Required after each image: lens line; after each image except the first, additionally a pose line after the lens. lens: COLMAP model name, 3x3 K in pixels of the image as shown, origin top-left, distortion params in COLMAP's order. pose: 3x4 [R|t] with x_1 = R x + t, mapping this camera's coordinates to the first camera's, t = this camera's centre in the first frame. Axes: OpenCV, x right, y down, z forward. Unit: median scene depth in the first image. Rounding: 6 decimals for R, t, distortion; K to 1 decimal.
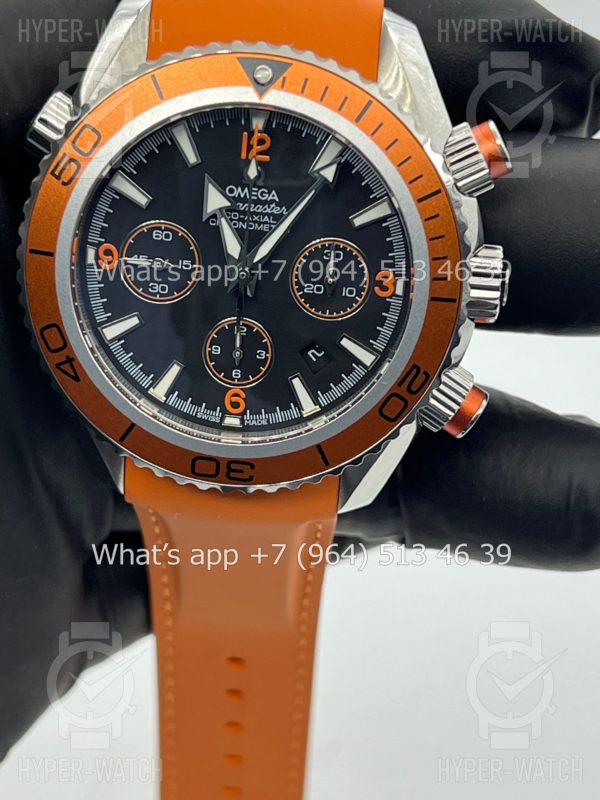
lens RADIAL K [[1876.5, 0, 300.0], [0, 1876.5, 400.0], [0, 0, 1]] dist [0.173029, -0.295900]
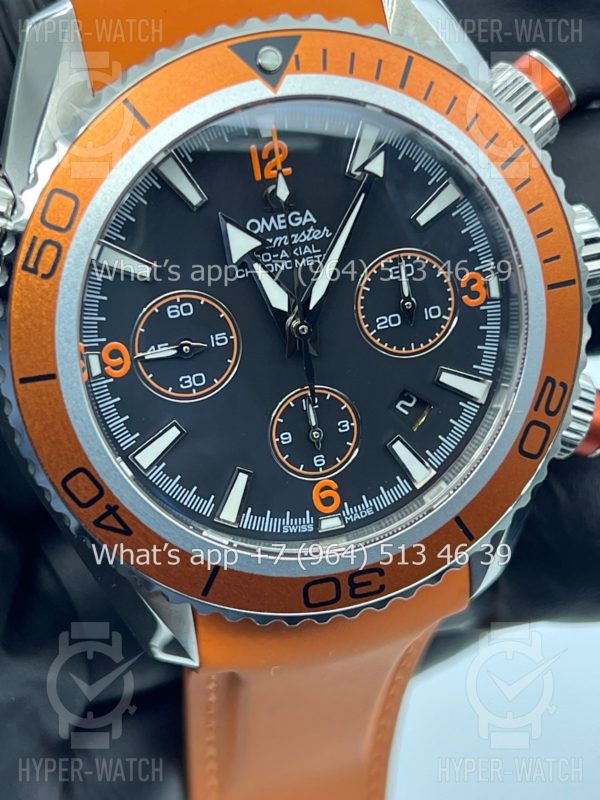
lens RADIAL K [[1876.5, 0, 300.0], [0, 1876.5, 400.0], [0, 0, 1]] dist [0.173029, -0.295900]
pose [[0.930554, -0.291298, 0.221842, -0.203316], [0.300786, 0.953644, -0.009481, -0.032785], [-0.208797, 0.075549, 0.975037, 0.273669]]
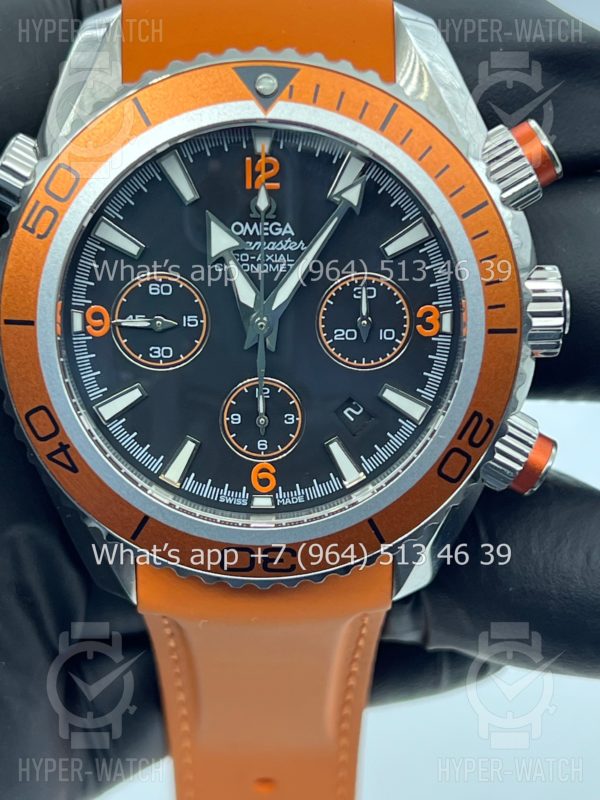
lens RADIAL K [[1876.5, 0, 300.0], [0, 1876.5, 400.0], [0, 0, 1]] dist [0.173029, -0.295900]
pose [[0.993840, -0.098371, 0.051050, -0.058915], [0.101183, 0.993303, -0.055783, 0.014868], [-0.045221, 0.060605, 0.997137, 0.162853]]
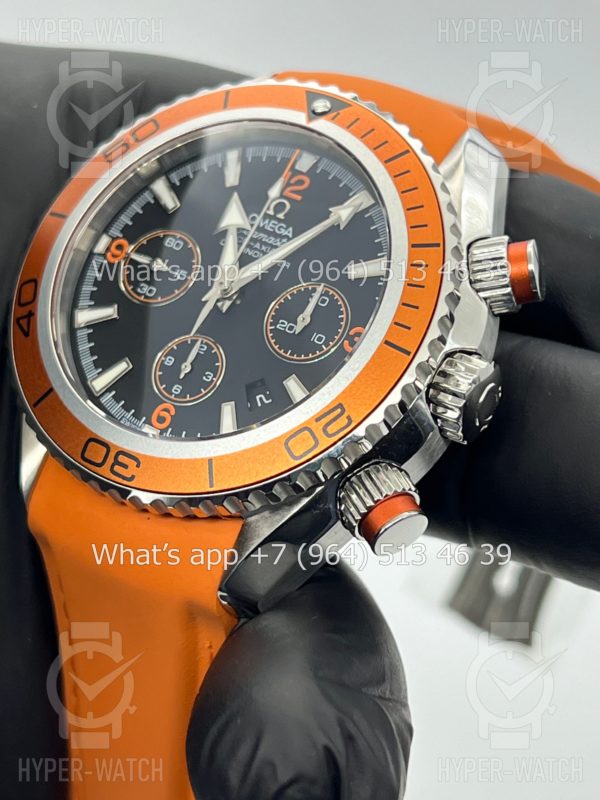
lens RADIAL K [[1876.5, 0, 300.0], [0, 1876.5, 400.0], [0, 0, 1]] dist [0.173029, -0.295900]
pose [[0.873862, 0.264555, -0.407891, 0.400639], [-0.448950, 0.761071, -0.468204, 0.398808], [0.186569, 0.592268, 0.783843, 0.299981]]
